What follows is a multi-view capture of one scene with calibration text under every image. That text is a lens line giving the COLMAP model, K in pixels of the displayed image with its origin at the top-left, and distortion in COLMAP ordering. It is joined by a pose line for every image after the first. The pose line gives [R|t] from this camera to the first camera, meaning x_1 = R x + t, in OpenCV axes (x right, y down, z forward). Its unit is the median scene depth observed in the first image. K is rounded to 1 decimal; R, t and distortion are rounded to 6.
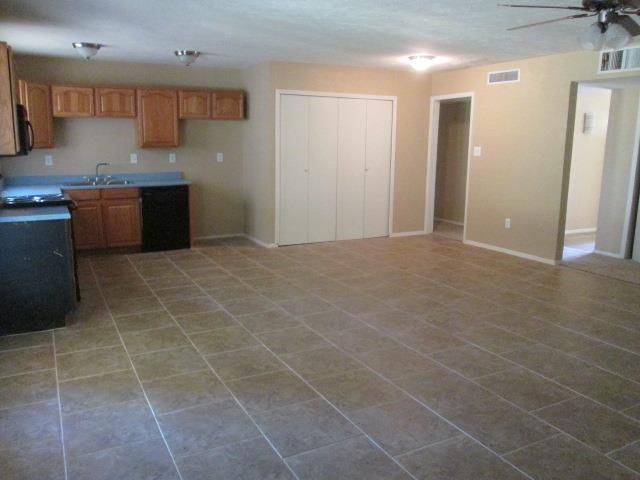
lens RADIAL K [[530.8, 0, 320.0], [0, 530.8, 240.0], [0, 0, 1]] dist [-0.007281, -0.004764]
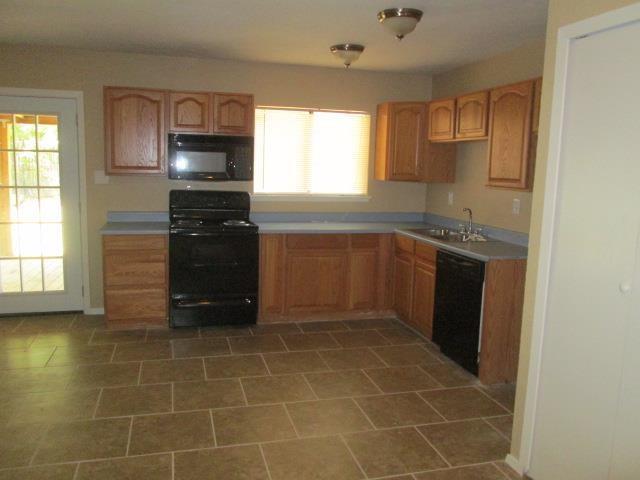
lens RADIAL K [[530.8, 0, 320.0], [0, 530.8, 240.0], [0, 0, 1]] dist [-0.007281, -0.004764]
pose [[-0.220006, 0.129780, -0.966827, 0.422846], [-0.210727, 0.961387, 0.177002, -0.273938], [0.952466, 0.242678, -0.184163, 1.409562]]
